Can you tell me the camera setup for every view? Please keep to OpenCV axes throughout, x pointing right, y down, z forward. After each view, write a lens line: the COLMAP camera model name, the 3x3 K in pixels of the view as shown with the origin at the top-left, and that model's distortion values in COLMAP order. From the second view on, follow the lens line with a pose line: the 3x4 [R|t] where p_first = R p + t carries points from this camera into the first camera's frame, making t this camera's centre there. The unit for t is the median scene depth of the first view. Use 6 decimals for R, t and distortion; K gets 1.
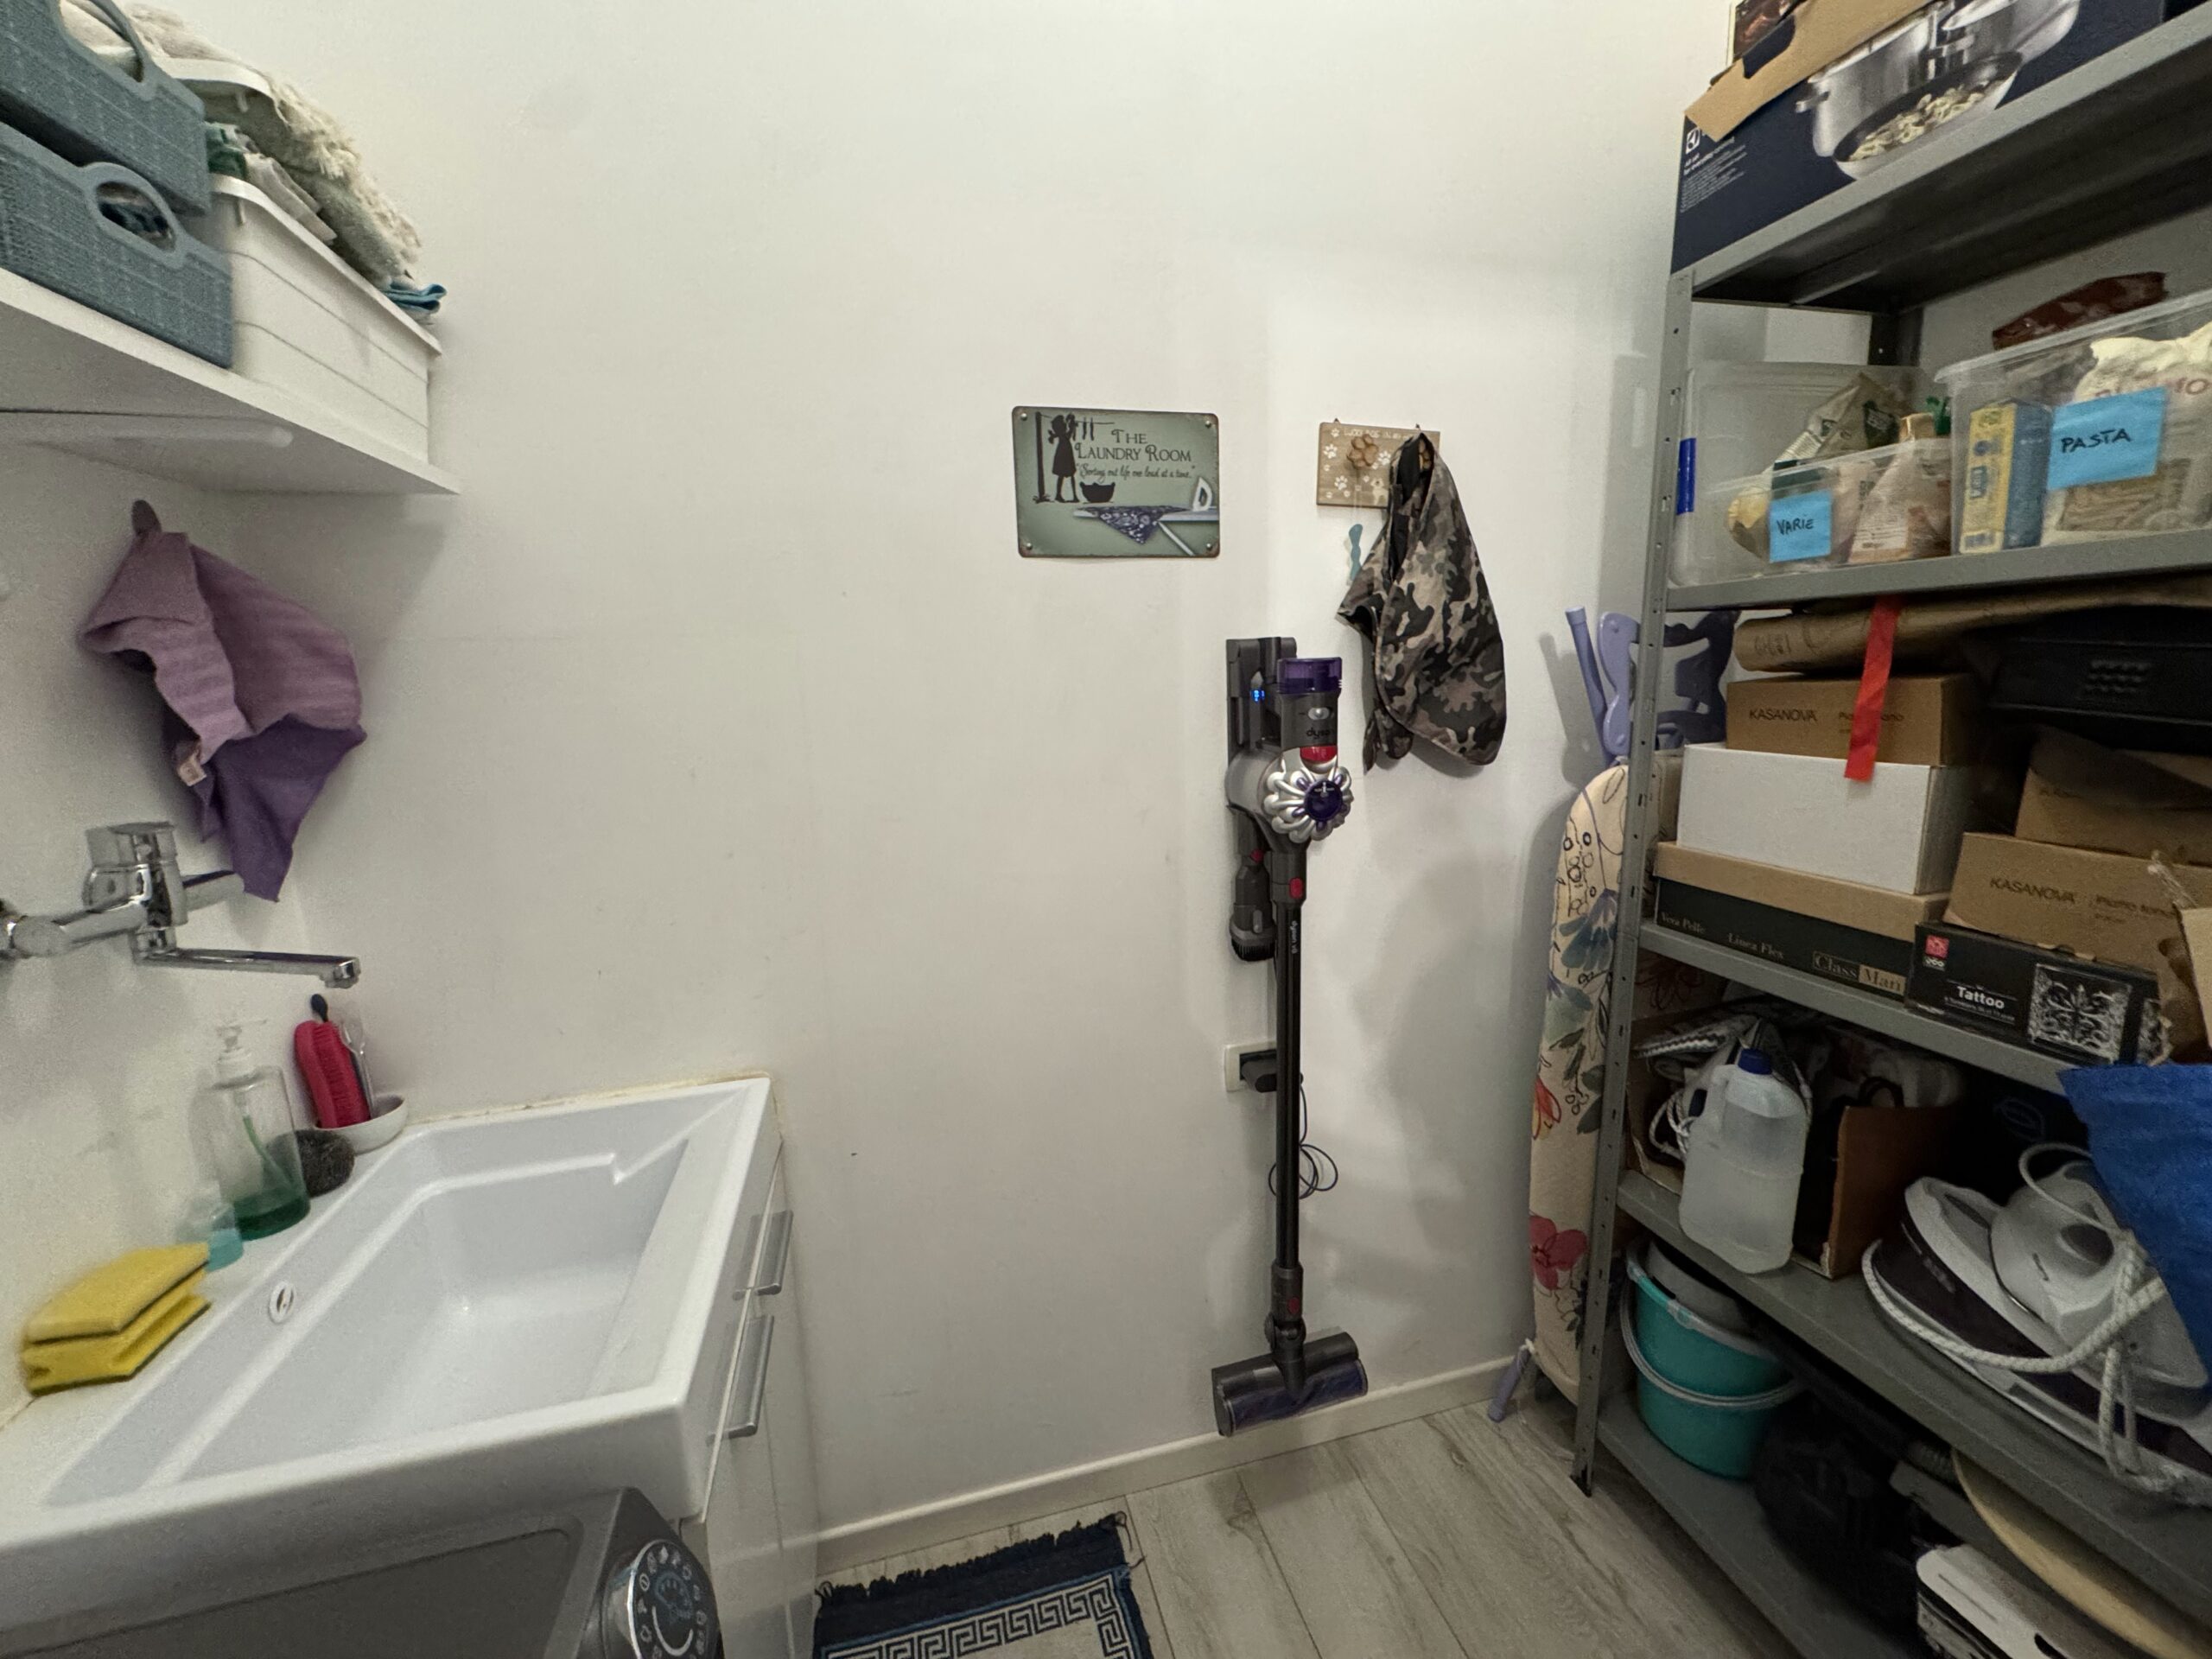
lens RADIAL K [[890.1, 0, 1108.9], [0, 890.1, 831.0], [0, 0, 1]] dist [-0.000745, 0.000648]
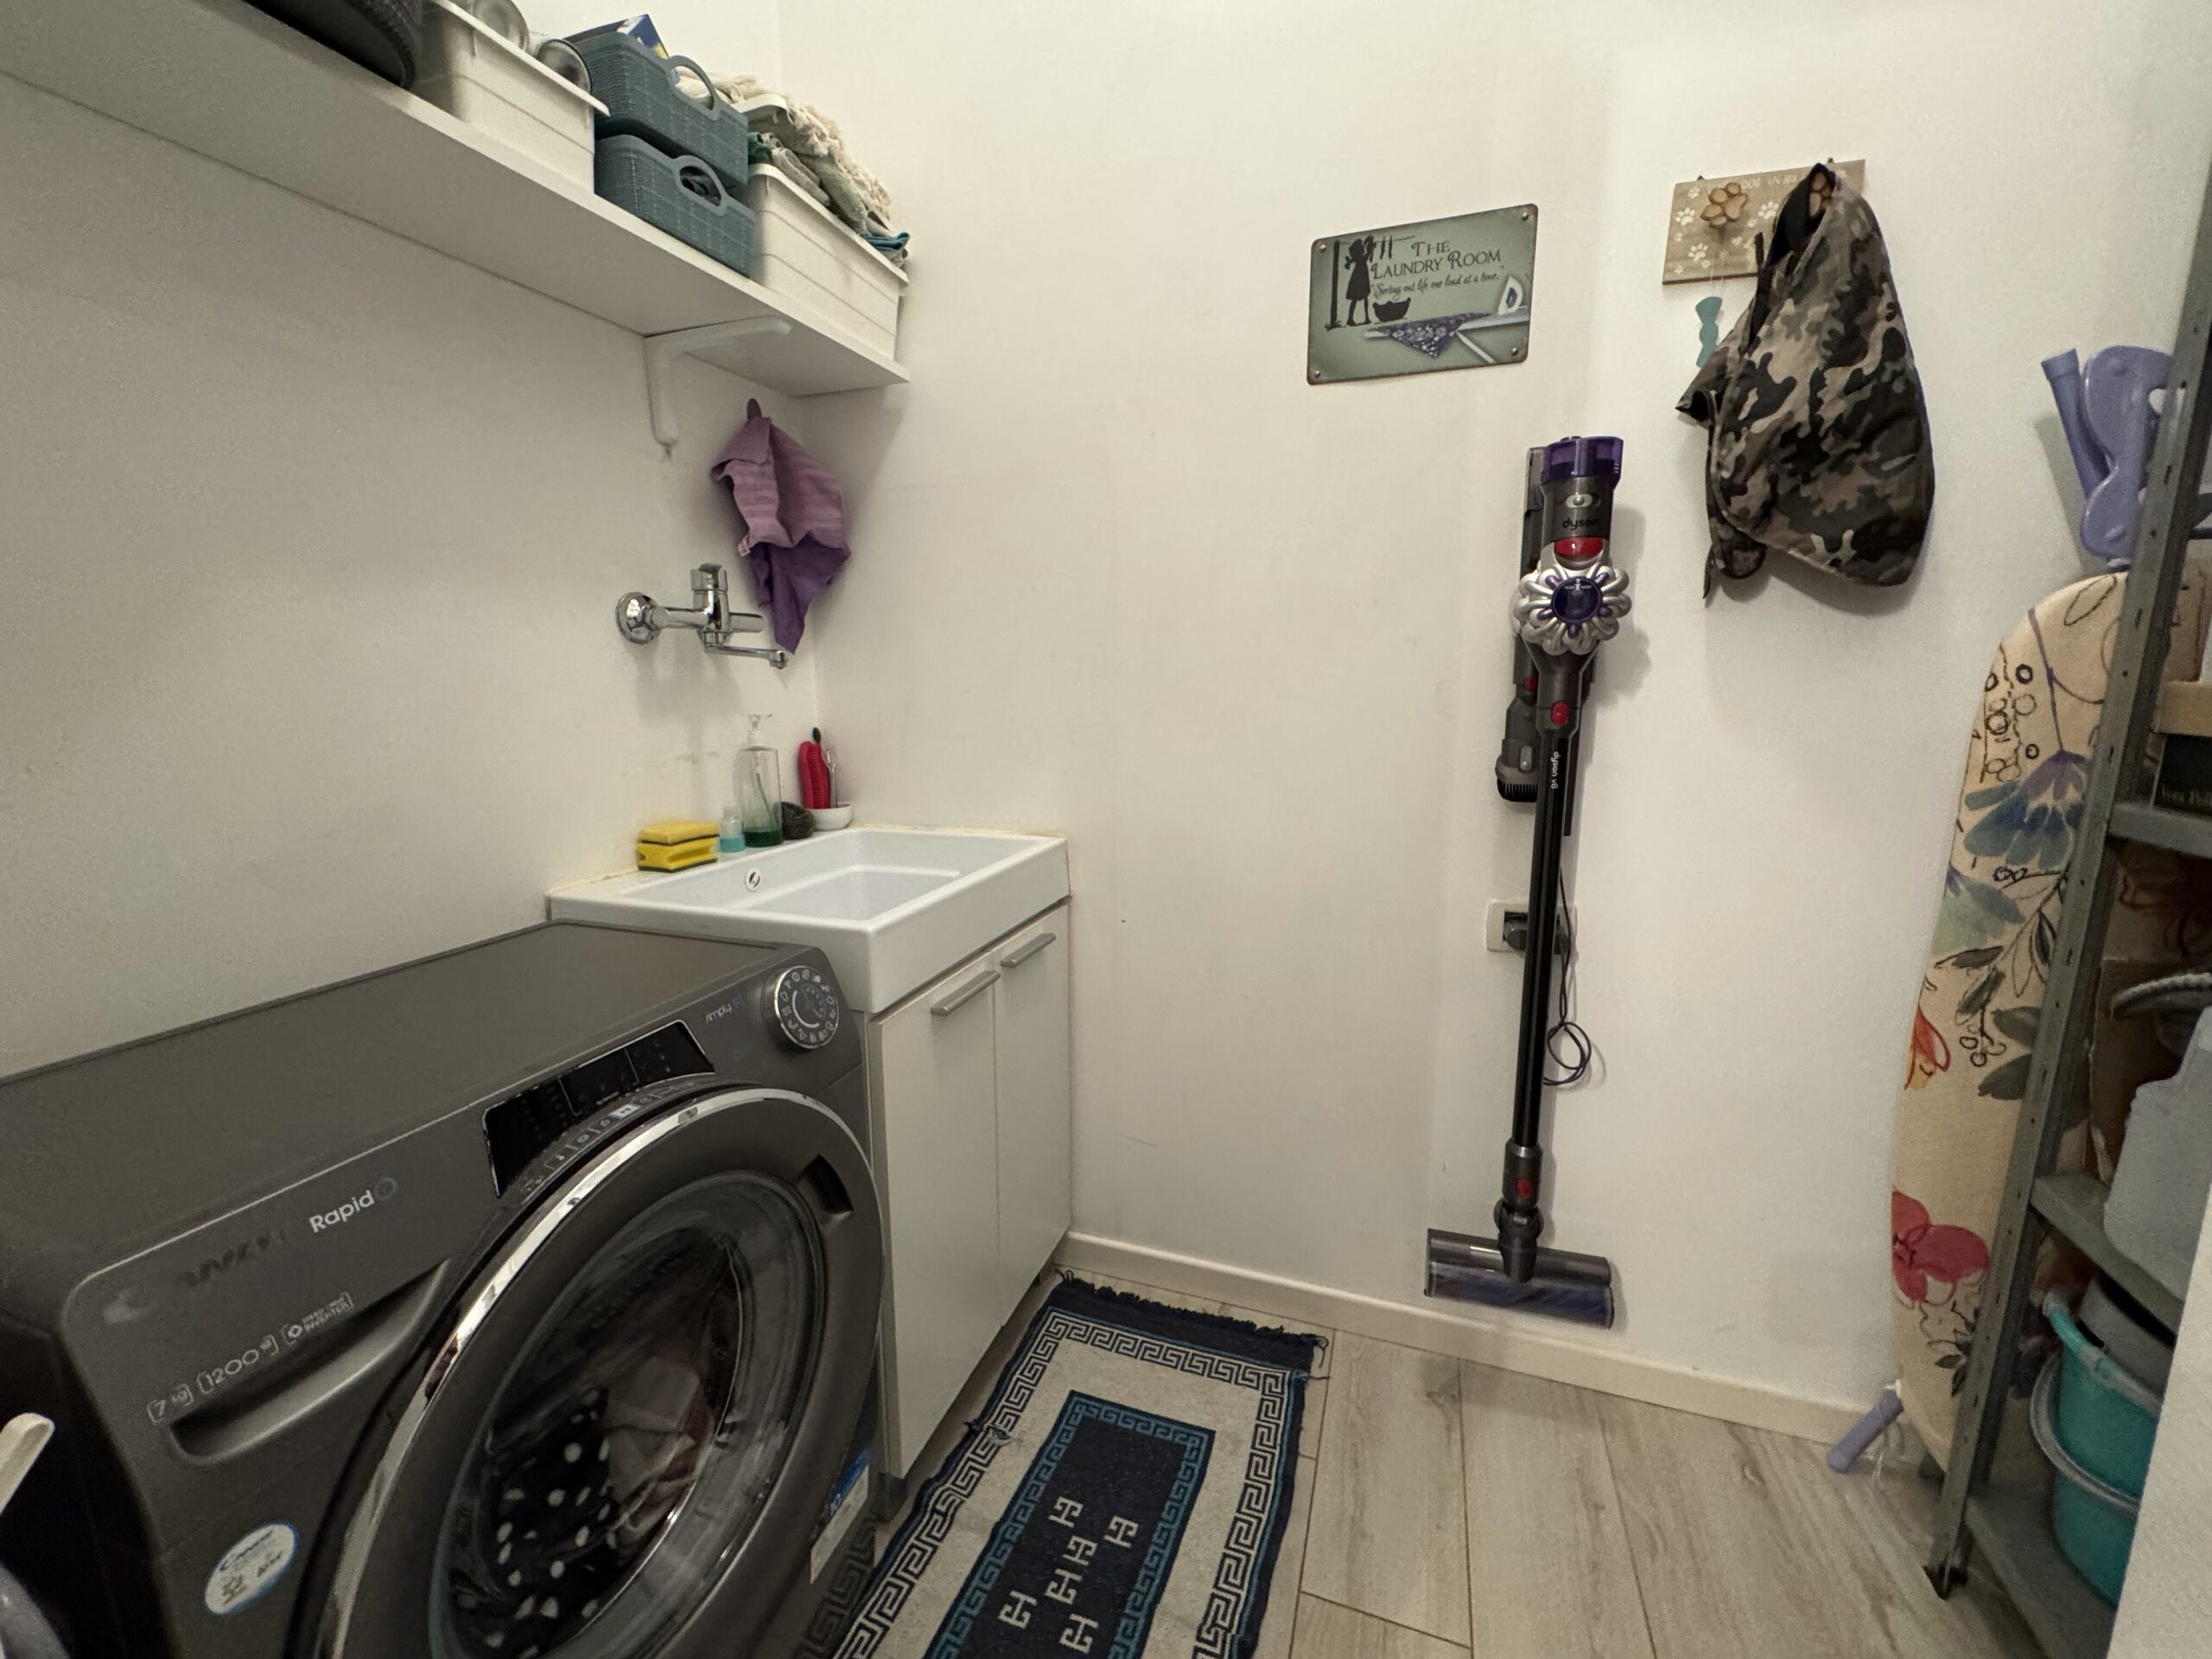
lens RADIAL K [[890.1, 0, 1107.6], [0, 890.1, 829.0], [0, 0, 1]] dist [-0.000745, 0.000648]
pose [[0.827728, 0.123940, -0.547270, 0.335989], [-0.119283, 0.991875, 0.044218, 0.193368], [0.548304, 0.028679, 0.835787, -0.010527]]
